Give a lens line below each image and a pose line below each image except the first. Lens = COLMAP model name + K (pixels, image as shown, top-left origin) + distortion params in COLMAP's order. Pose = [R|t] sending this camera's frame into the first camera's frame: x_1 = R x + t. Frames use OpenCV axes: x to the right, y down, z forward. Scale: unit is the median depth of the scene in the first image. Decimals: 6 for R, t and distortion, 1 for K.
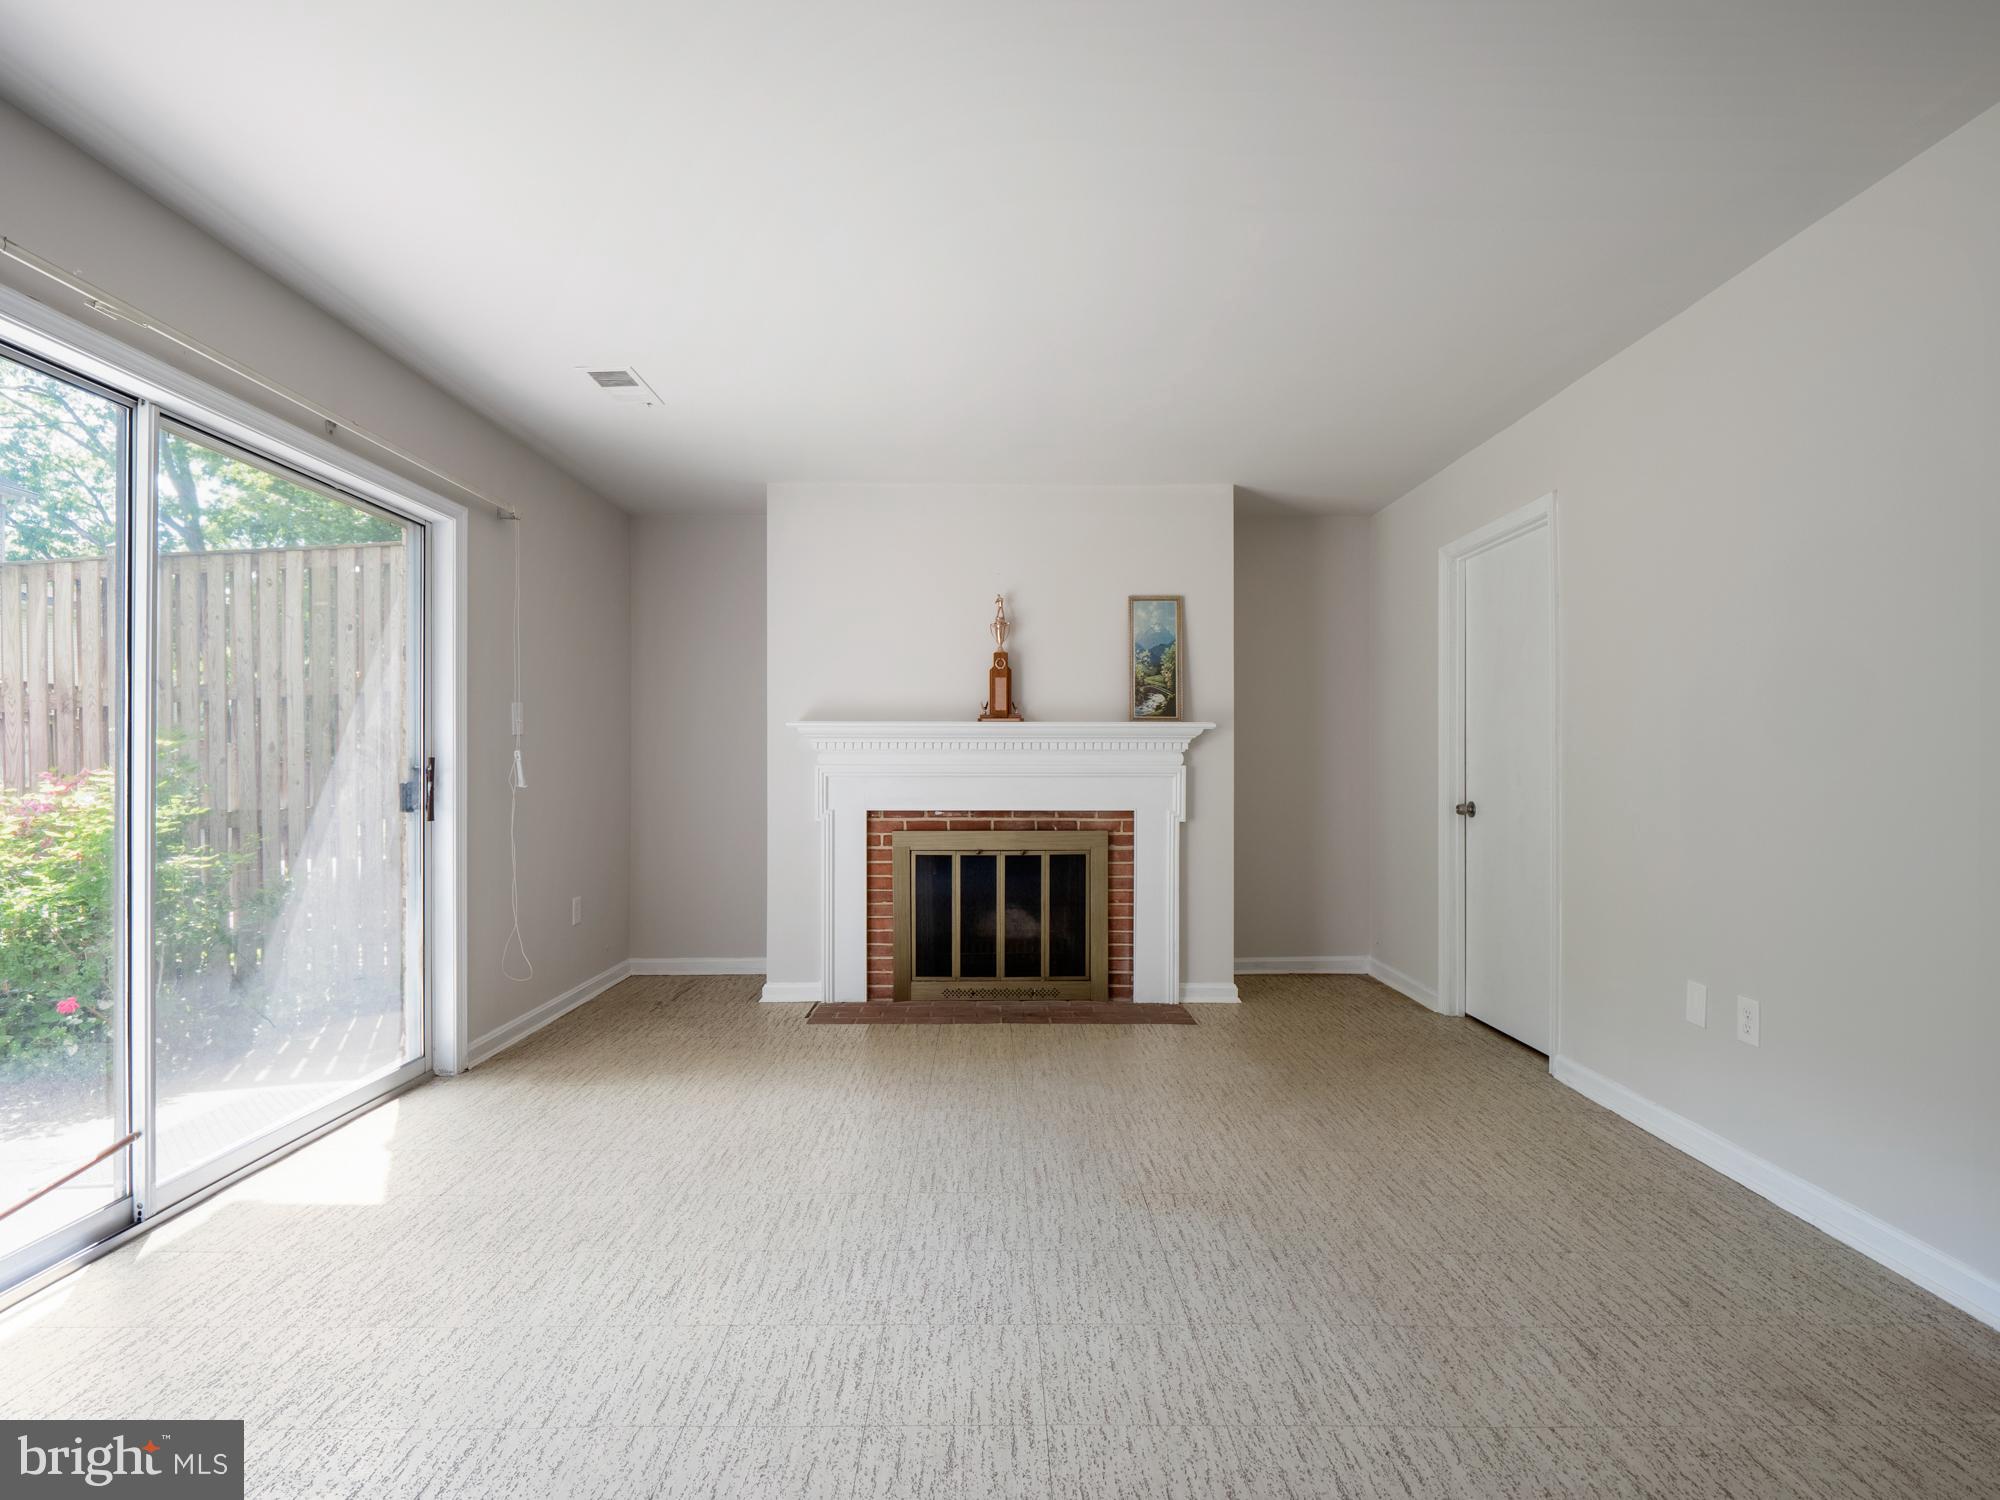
lens RADIAL K [[998.9, 0, 992.4], [0, 998.9, 756.4], [0, 0, 1]] dist [-0.014696, -0.000259]
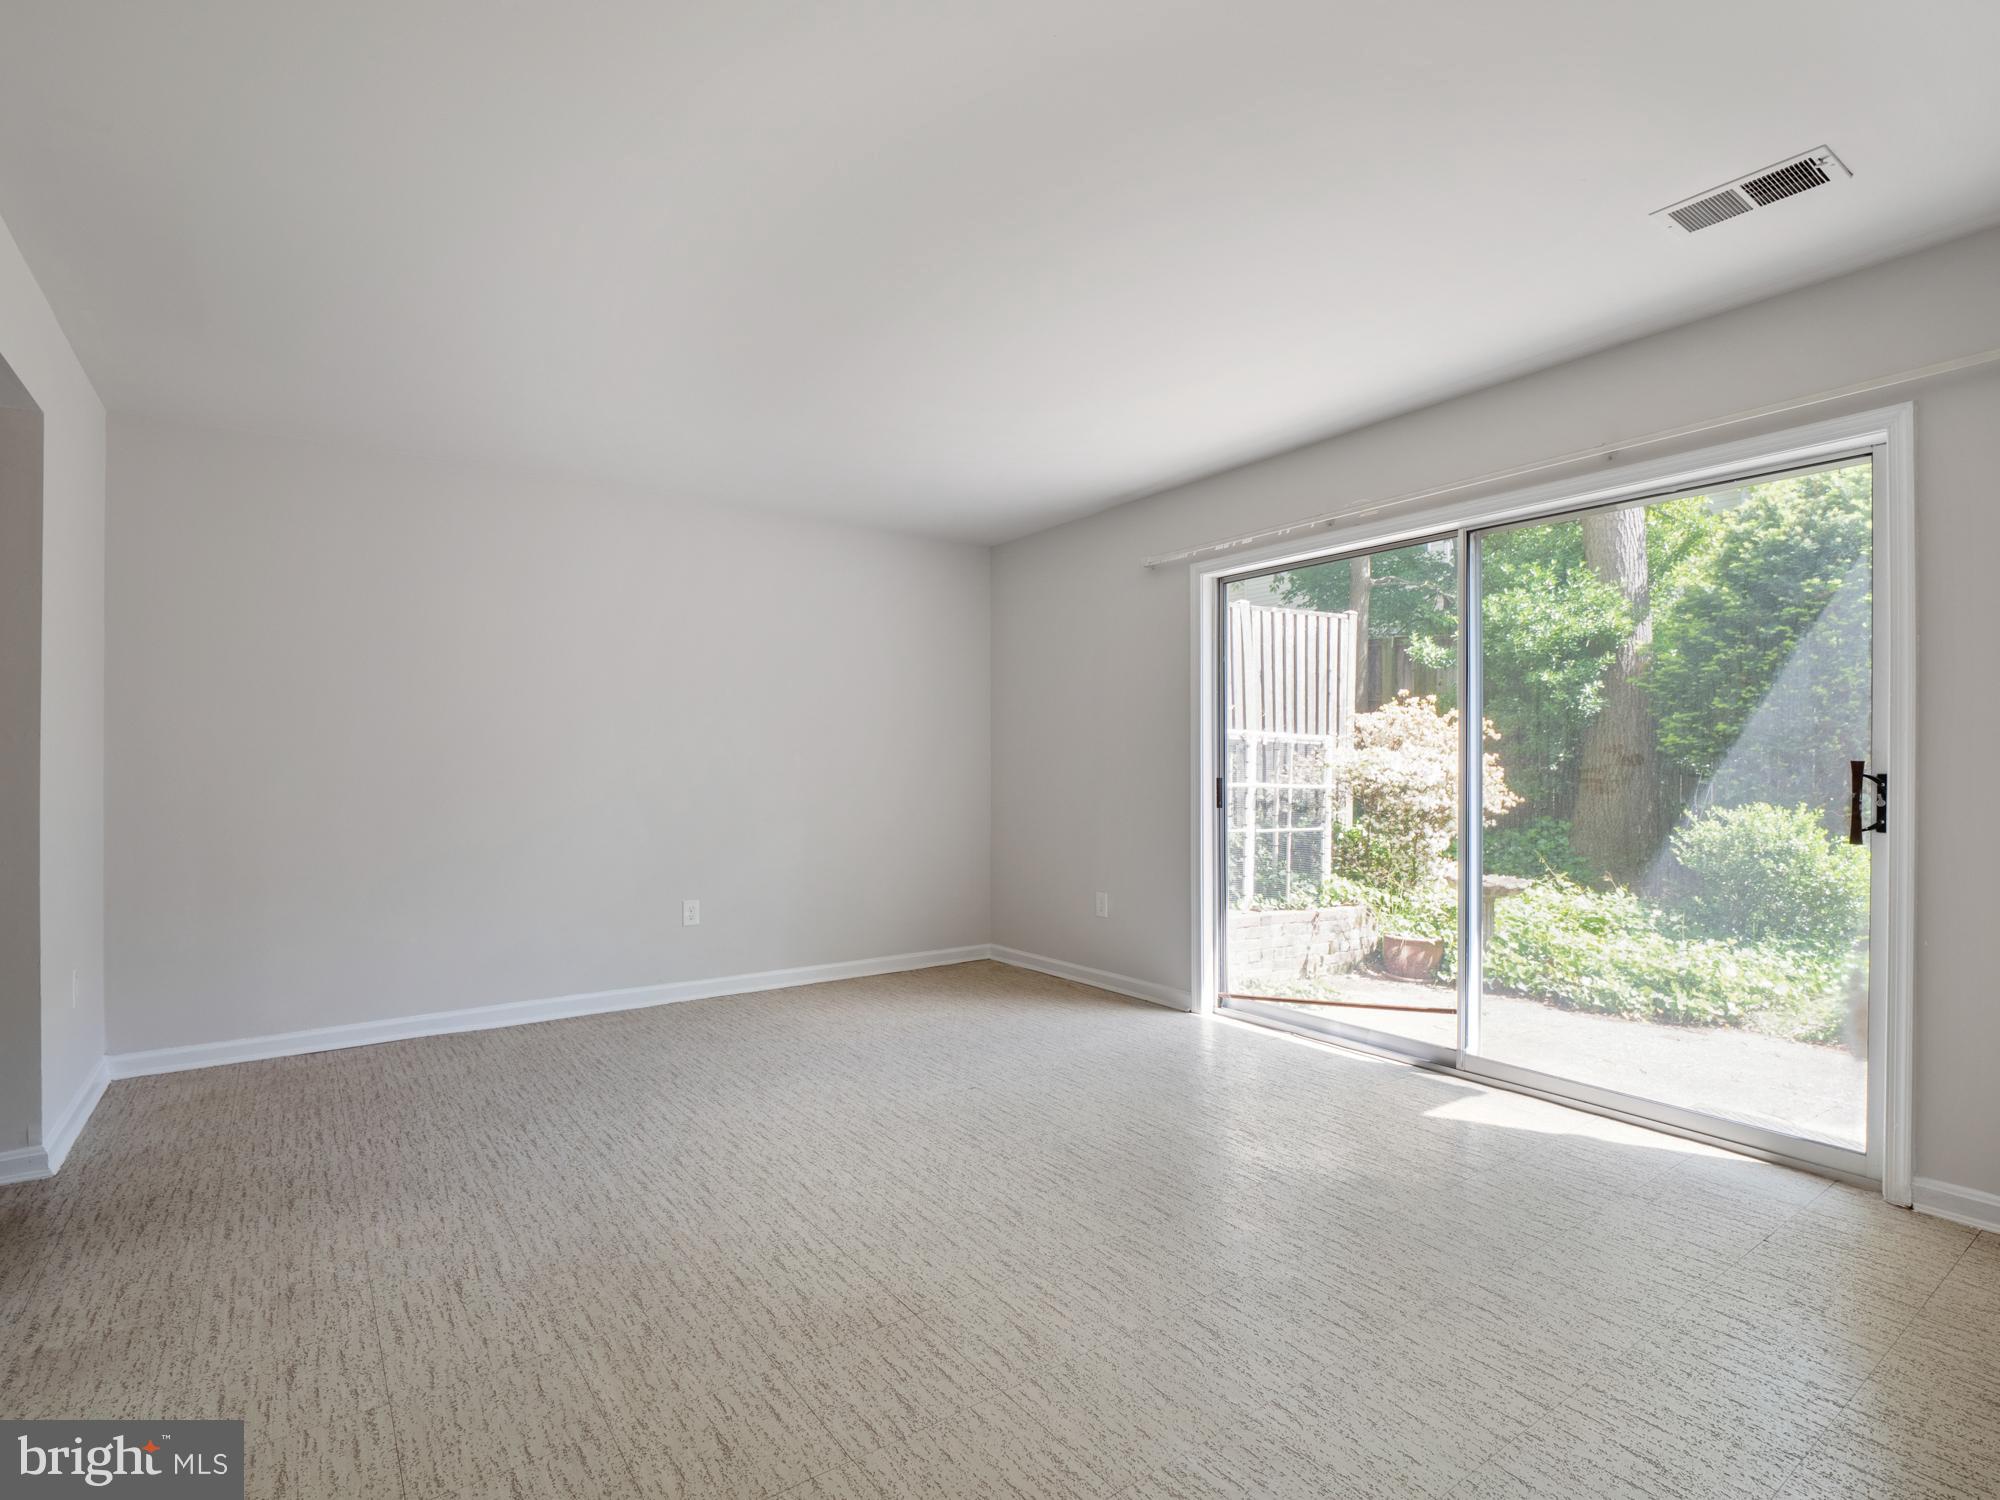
lens RADIAL K [[998.9, 0, 992.4], [0, 998.9, 756.4], [0, 0, 1]] dist [-0.014696, -0.000259]
pose [[-0.818272, -0.006864, -0.574791, 0.501818], [0.003243, 0.999858, -0.016556, 0.007816], [0.574822, -0.015411, -0.818133, 1.517371]]
